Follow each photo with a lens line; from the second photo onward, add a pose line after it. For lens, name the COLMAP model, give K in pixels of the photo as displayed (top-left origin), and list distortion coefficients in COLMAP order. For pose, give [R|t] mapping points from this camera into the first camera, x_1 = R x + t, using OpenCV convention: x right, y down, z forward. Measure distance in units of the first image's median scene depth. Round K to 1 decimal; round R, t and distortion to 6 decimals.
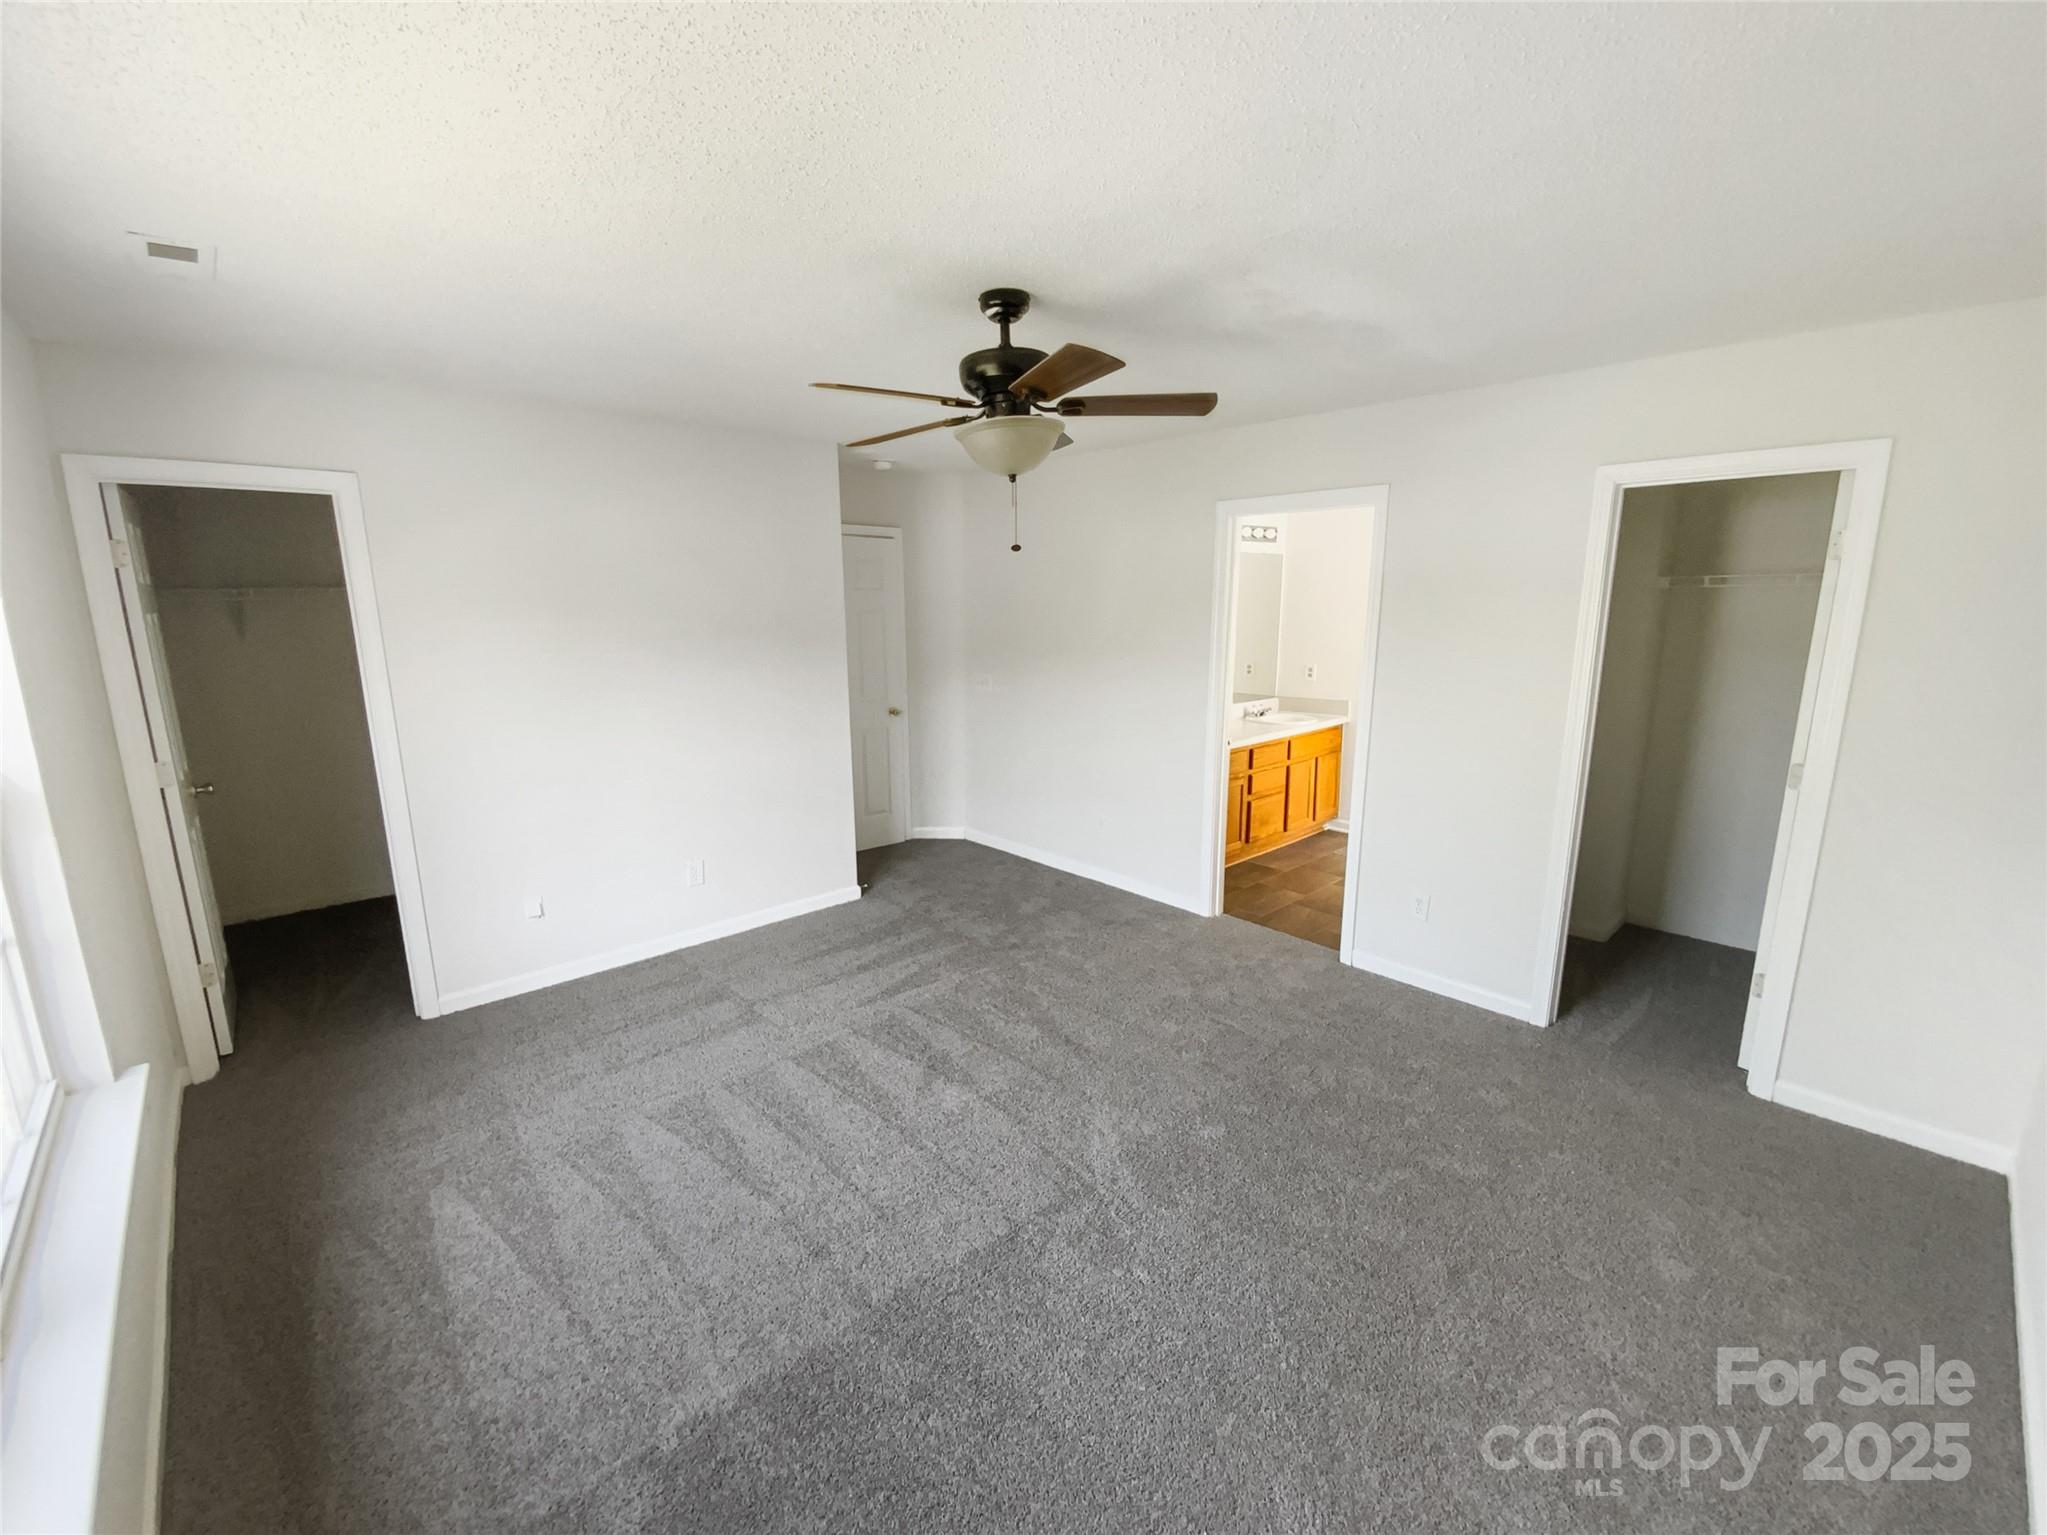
lens RADIAL K [[842.4, 0, 1023.5], [0, 842.4, 767.5], [0, 0, 1]] dist [-0.040629, -0.000228]
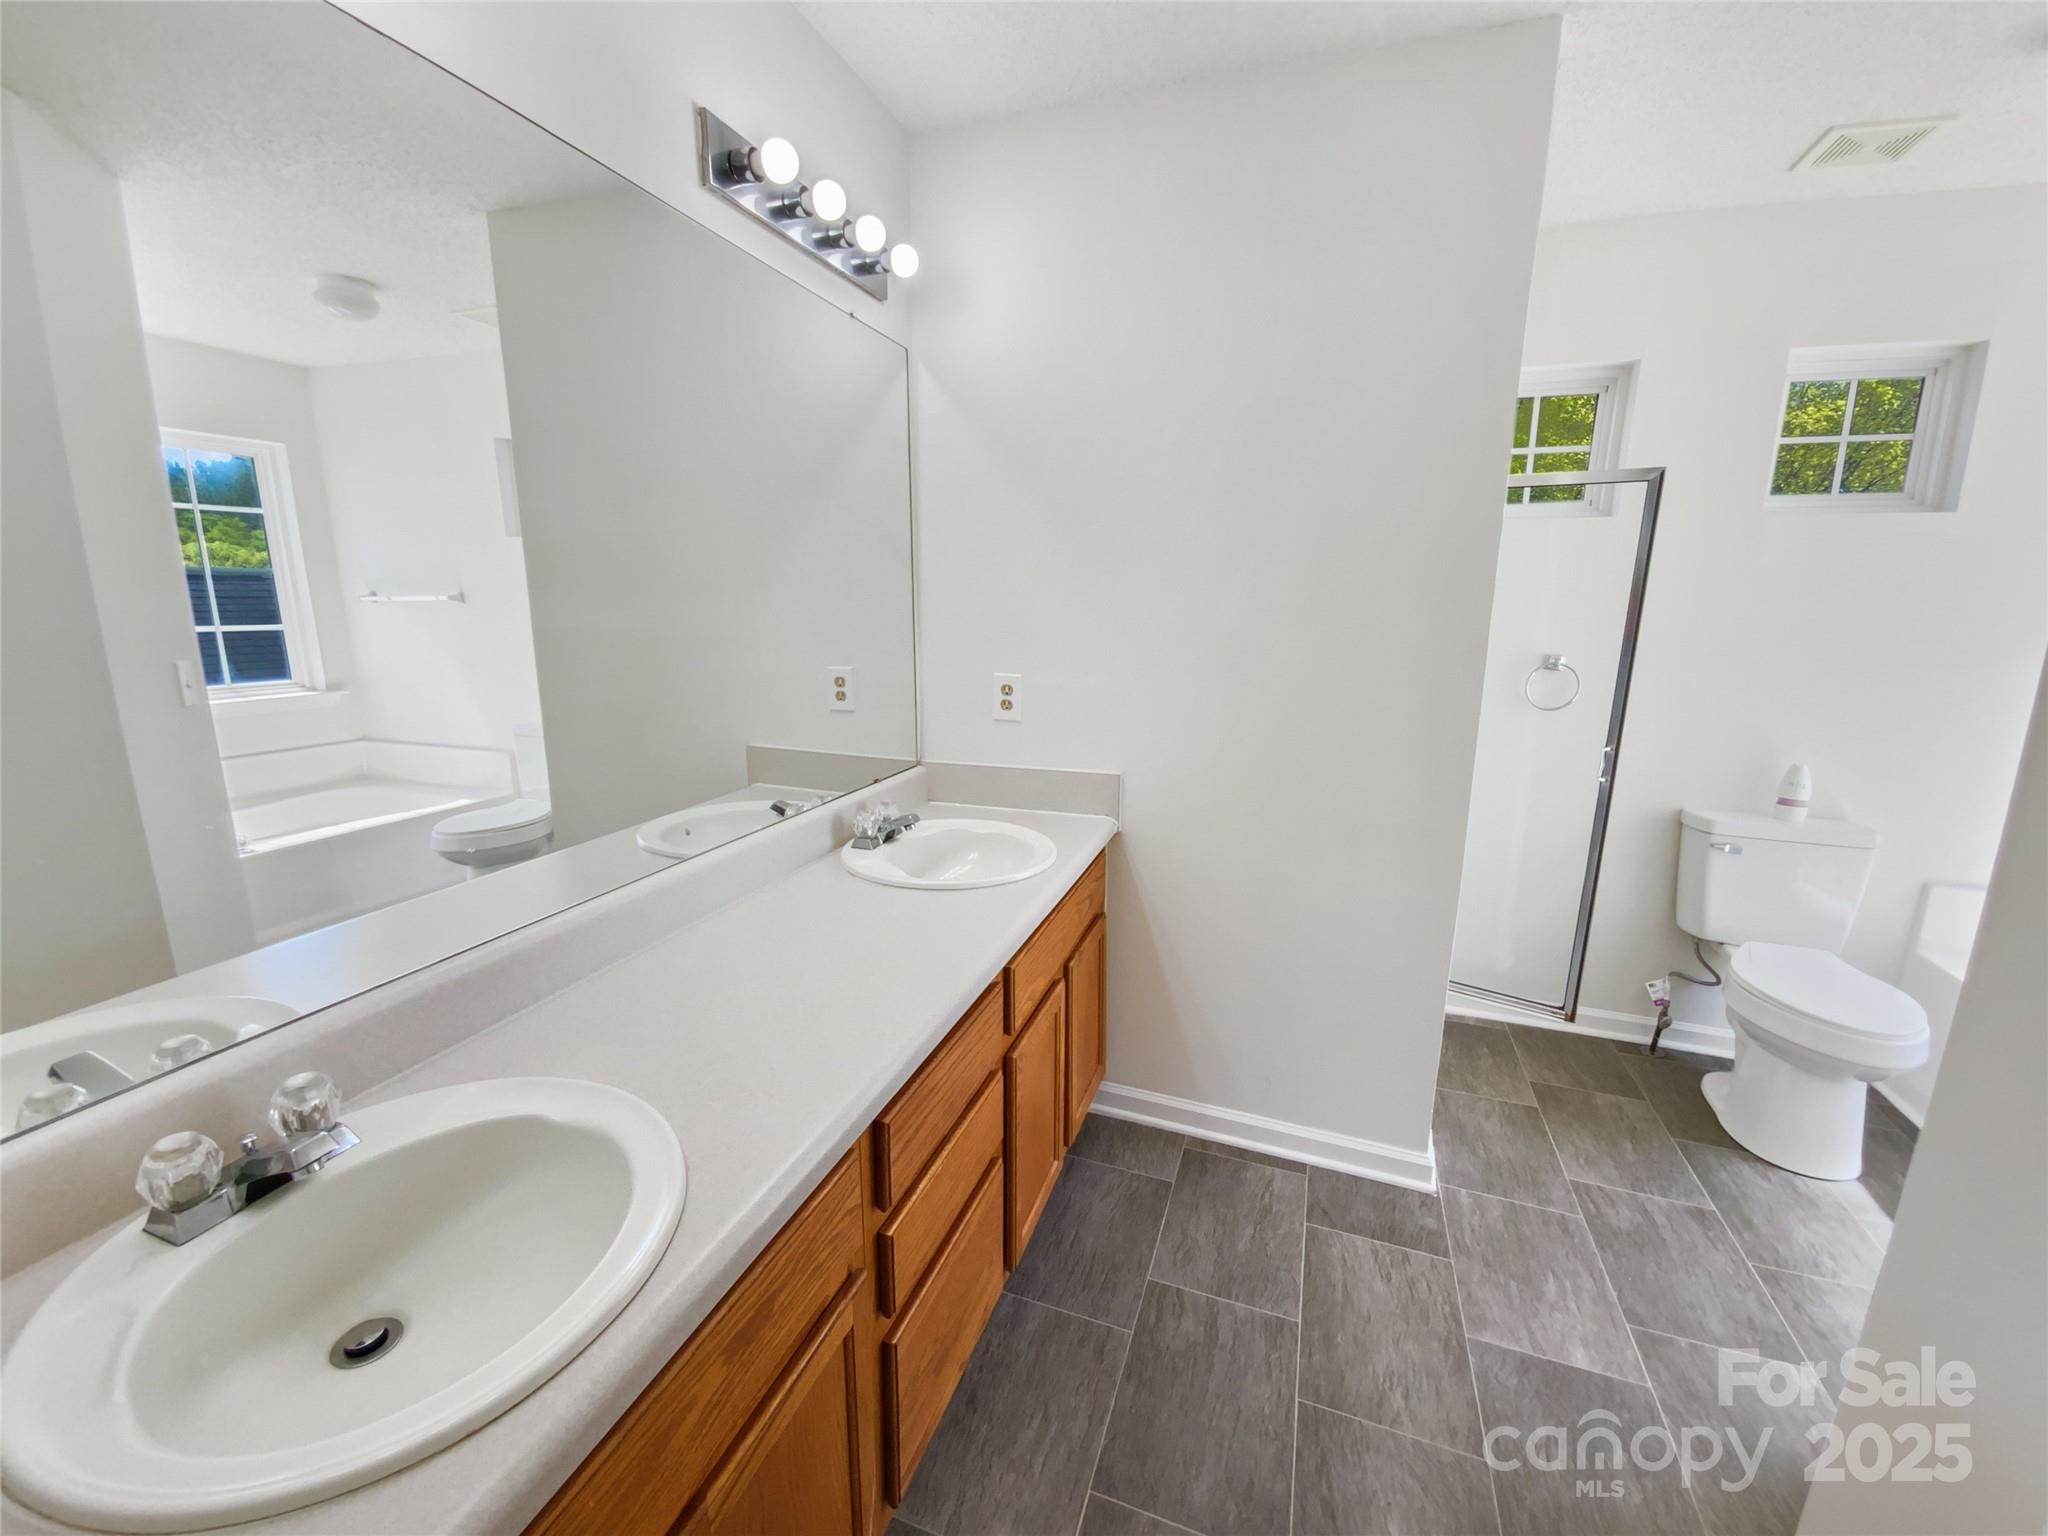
lens RADIAL K [[842.8, 0, 1024.0], [0, 842.8, 768.0], [0, 0, 1]] dist [-0.040629, -0.000228]
pose [[0.893085, -0.068068, 0.444709, 0.188227], [0.059911, 0.997678, 0.032391, -0.097856], [-0.445881, -0.002285, 0.895089, 0.690240]]
